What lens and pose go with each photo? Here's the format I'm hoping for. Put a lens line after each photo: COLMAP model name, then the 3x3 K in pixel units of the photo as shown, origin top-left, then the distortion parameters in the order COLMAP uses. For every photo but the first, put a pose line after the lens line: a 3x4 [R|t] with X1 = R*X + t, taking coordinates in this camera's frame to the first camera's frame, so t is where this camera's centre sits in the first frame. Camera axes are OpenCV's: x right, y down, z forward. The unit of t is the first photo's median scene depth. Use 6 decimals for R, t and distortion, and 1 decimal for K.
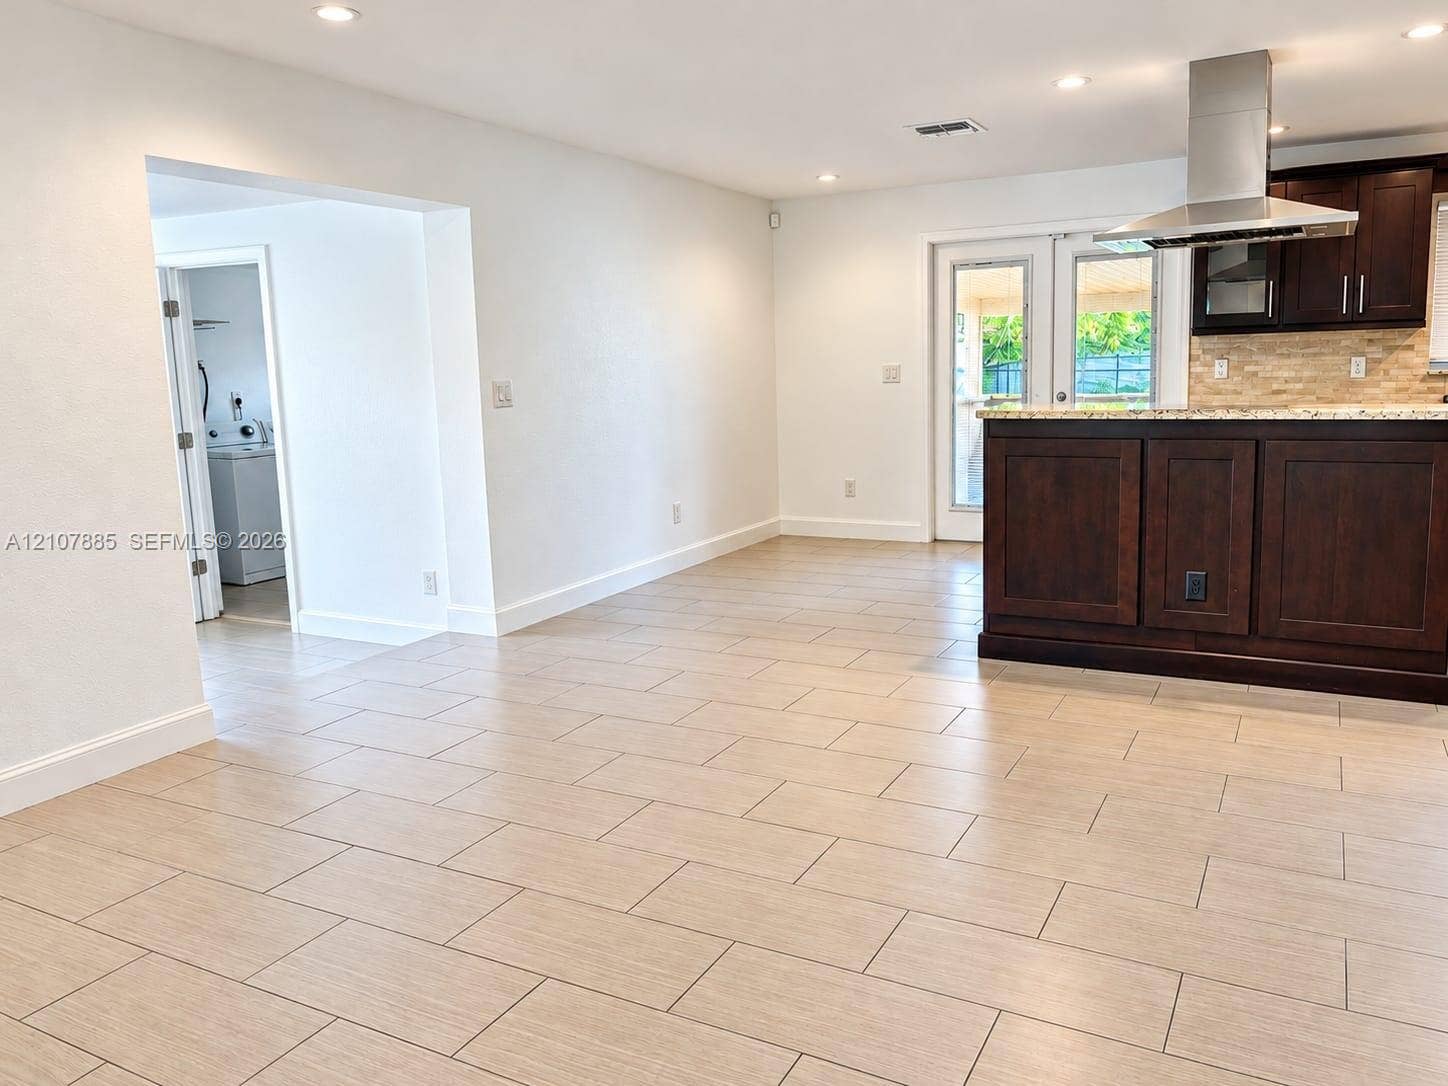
lens RADIAL K [[1109.6, 0, 724.0], [0, 1109.6, 543.0], [0, 0, 1]] dist [0.051896, -0.063378]
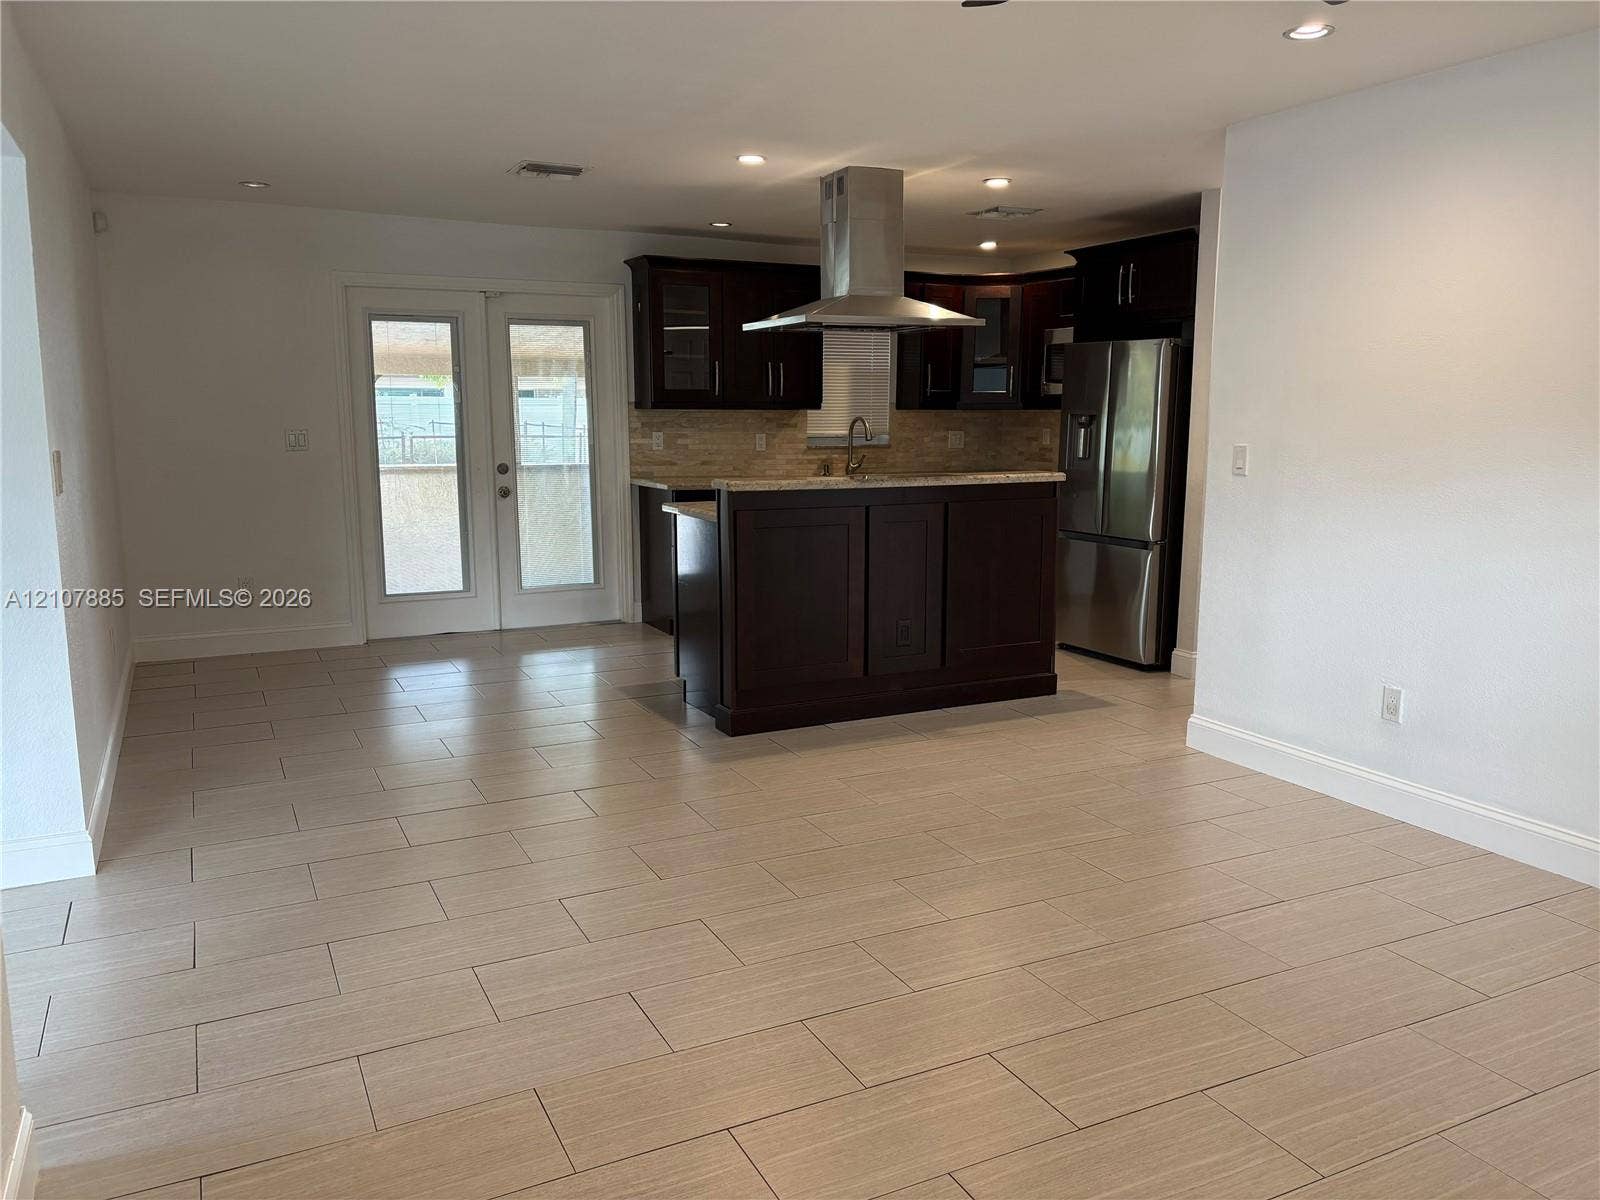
lens RADIAL K [[1226.1, 0, 800.0], [0, 1226.1, 600.0], [0, 0, 1]] dist [0.051896, -0.063378]
pose [[0.571962, -0.093677, 0.814913, -0.445150], [0.115829, 0.992727, 0.032821, -0.032013], [-0.812061, 0.075619, 0.578653, 0.249996]]
